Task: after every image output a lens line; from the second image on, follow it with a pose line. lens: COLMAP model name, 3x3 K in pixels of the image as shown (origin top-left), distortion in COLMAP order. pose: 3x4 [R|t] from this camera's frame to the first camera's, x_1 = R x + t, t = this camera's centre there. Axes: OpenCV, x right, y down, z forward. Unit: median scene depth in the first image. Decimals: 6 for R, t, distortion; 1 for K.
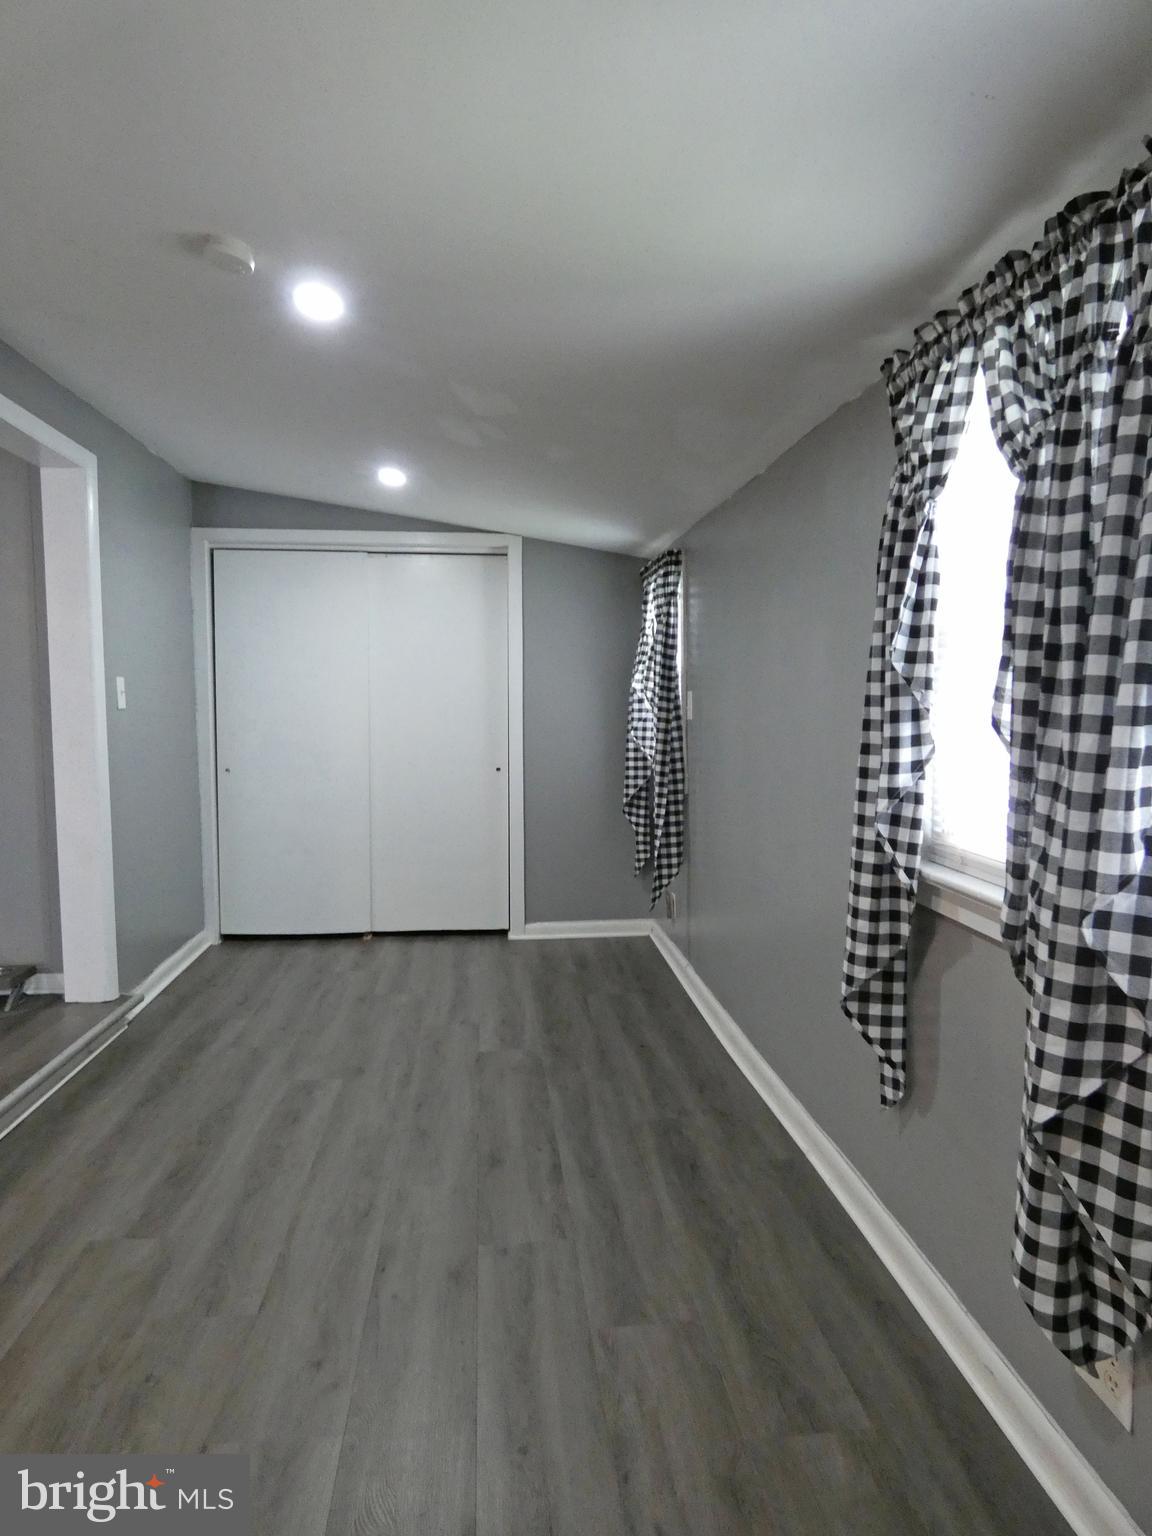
lens RADIAL K [[942.0, 0, 556.4], [0, 942.0, 763.4], [0, 0, 1]] dist [-0.014084, 0.016921]
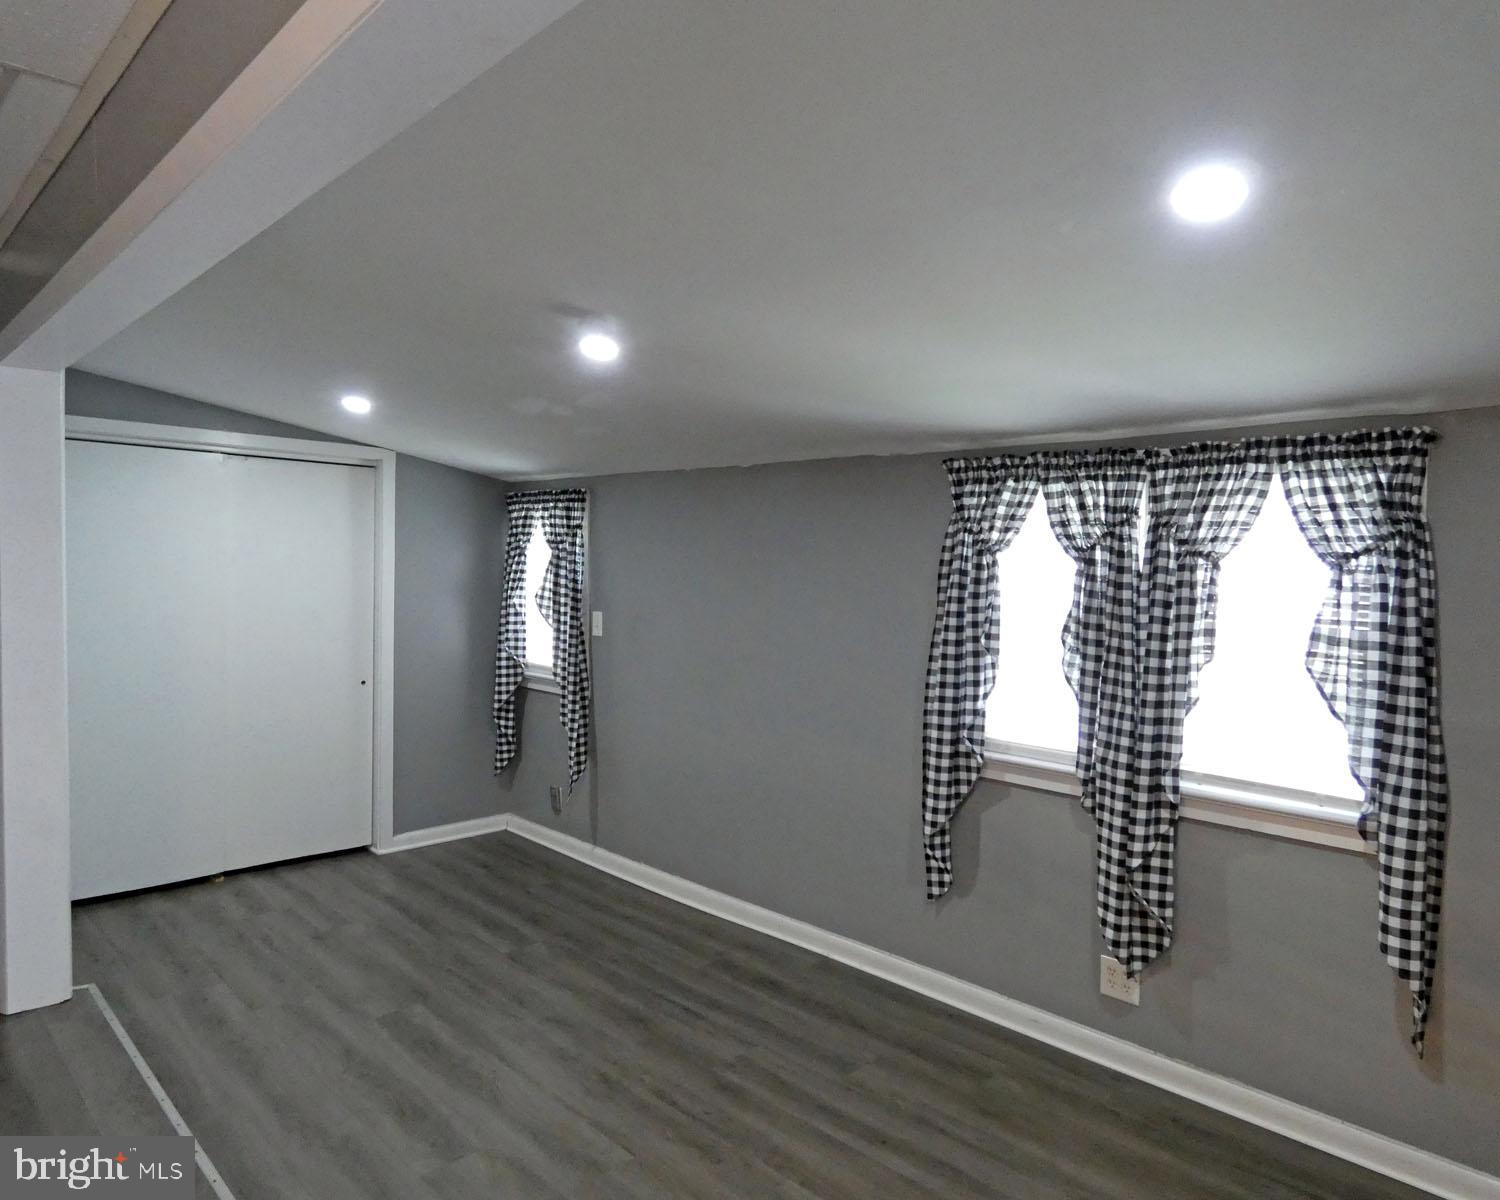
lens RADIAL K [[991.8, 0, 752.0], [0, 991.8, 594.6], [0, 0, 1]] dist [-0.002225, -0.003122]
pose [[0.772599, -0.002686, 0.634889, -0.682029], [0.020512, 0.999575, -0.020733, -0.094480], [-0.634563, 0.029041, 0.772325, -0.103640]]
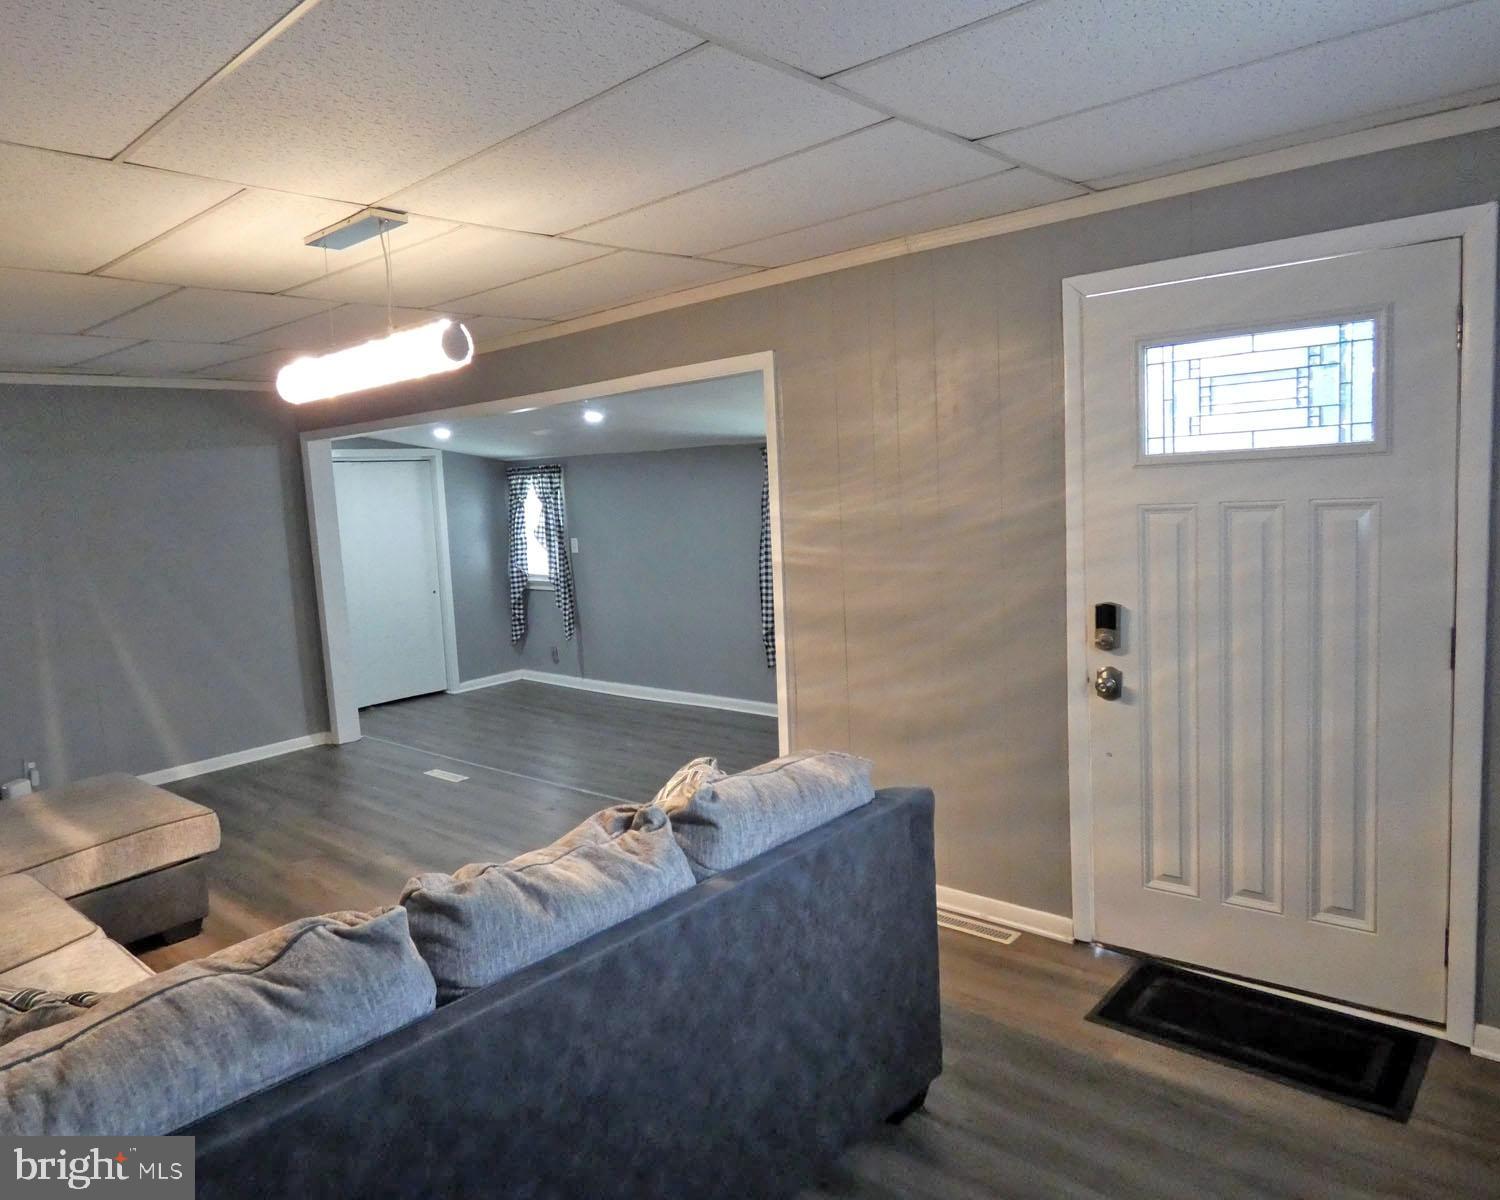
lens RADIAL K [[991.8, 0, 689.8], [0, 991.8, 605.0], [0, 0, 1]] dist [-0.002225, -0.003122]
pose [[0.744133, -0.118789, 0.657385, -1.452252], [0.094722, 0.992883, 0.072192, -0.089957], [-0.661282, 0.008549, 0.750088, -0.971812]]
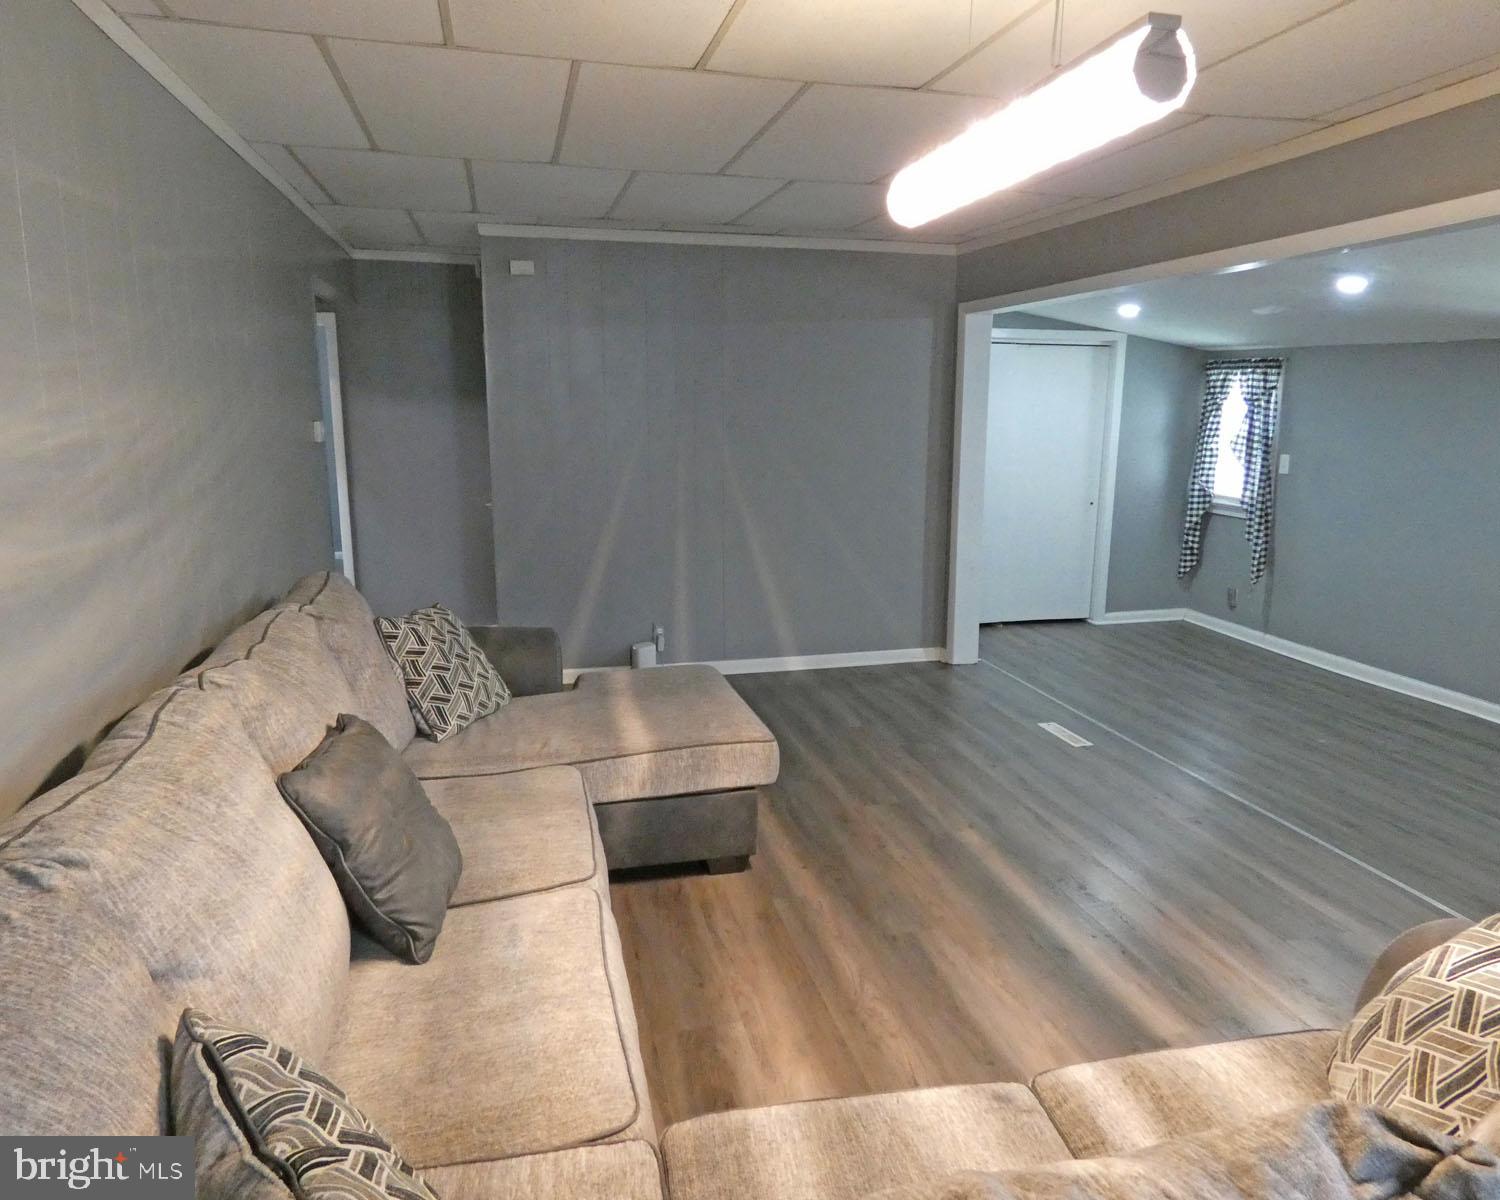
lens RADIAL K [[991.8, 0, 751.4], [0, 991.8, 596.5], [0, 0, 1]] dist [-0.002225, -0.003122]
pose [[0.991233, -0.022154, 0.130257, -1.267647], [0.004697, 0.991128, 0.132828, -0.091878], [-0.132044, -0.131051, 0.982543, -0.656795]]
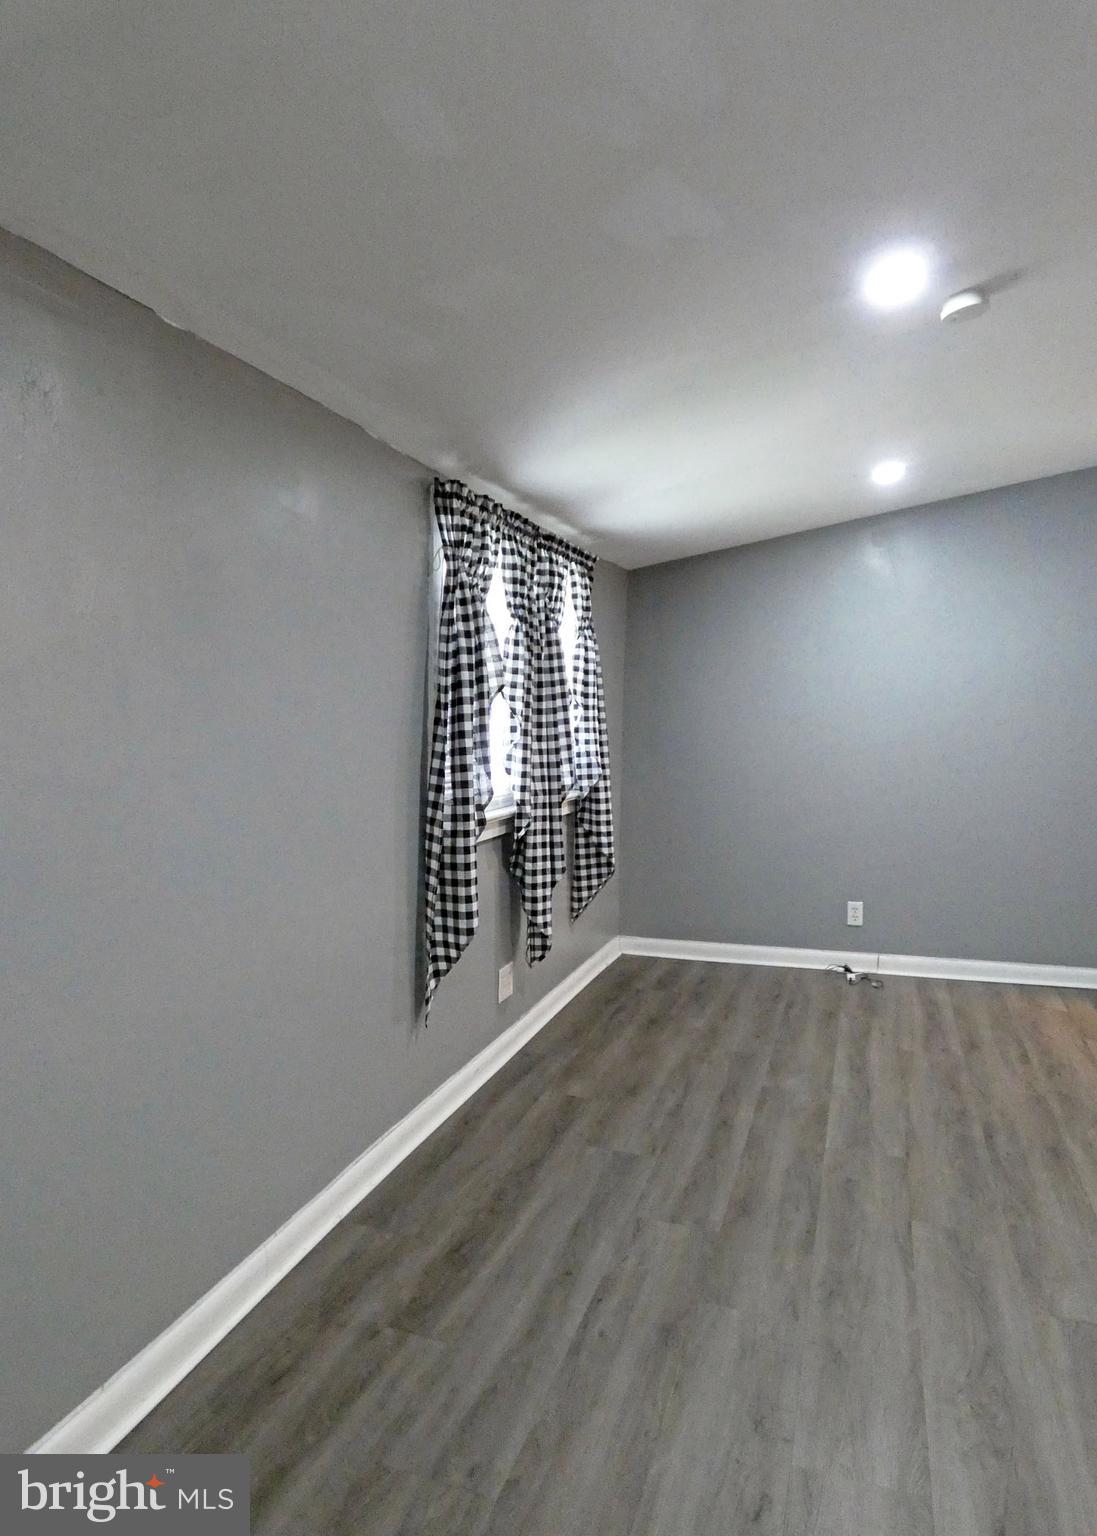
lens RADIAL K [[957.7, 0, 558.9], [0, 957.7, 768.8], [0, 0, 1]] dist [-0.006103, 0.000156]
pose [[-0.922396, -0.031129, 0.384990, -0.232957], [0.017987, 0.992204, 0.123321, -0.107547], [-0.385827, 0.120675, -0.914645, 1.469770]]
